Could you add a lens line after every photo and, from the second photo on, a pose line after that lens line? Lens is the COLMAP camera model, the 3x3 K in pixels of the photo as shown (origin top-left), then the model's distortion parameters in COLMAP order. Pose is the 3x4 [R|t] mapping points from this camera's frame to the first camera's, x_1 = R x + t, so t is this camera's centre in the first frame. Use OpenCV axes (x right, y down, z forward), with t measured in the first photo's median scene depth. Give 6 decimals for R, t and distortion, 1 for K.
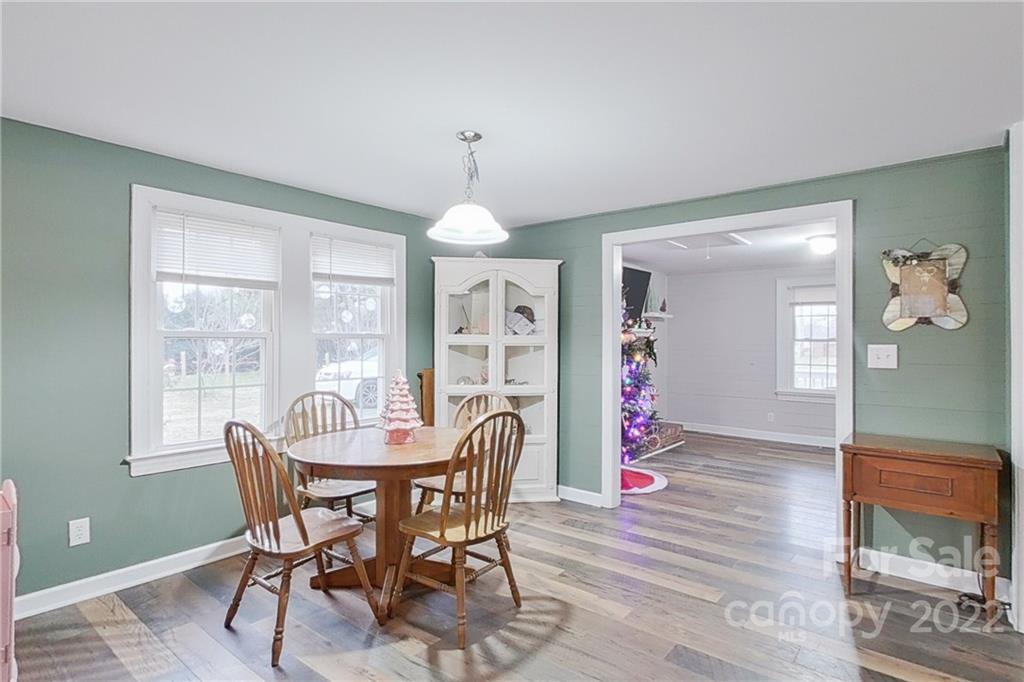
lens RADIAL K [[546.2, 0, 511.7], [0, 546.2, 340.9], [0, 0, 1]] dist [-0.010311, 0.002223]
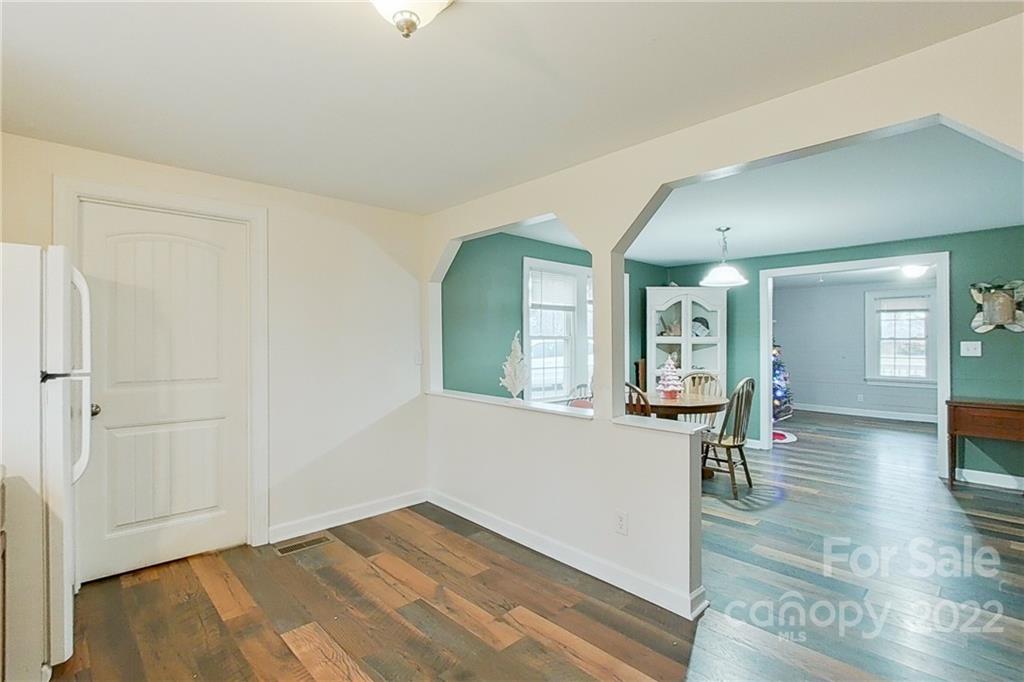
lens RADIAL K [[486.6, 0, 517.4], [0, 486.6, 342.0], [0, 0, 1]] dist [0.008101, -0.001866]
pose [[0.993762, -0.005872, -0.111364, -0.438427], [0.006038, 0.999981, 0.001159, -0.001094], [0.111355, -0.001825, 0.993779, -0.527918]]
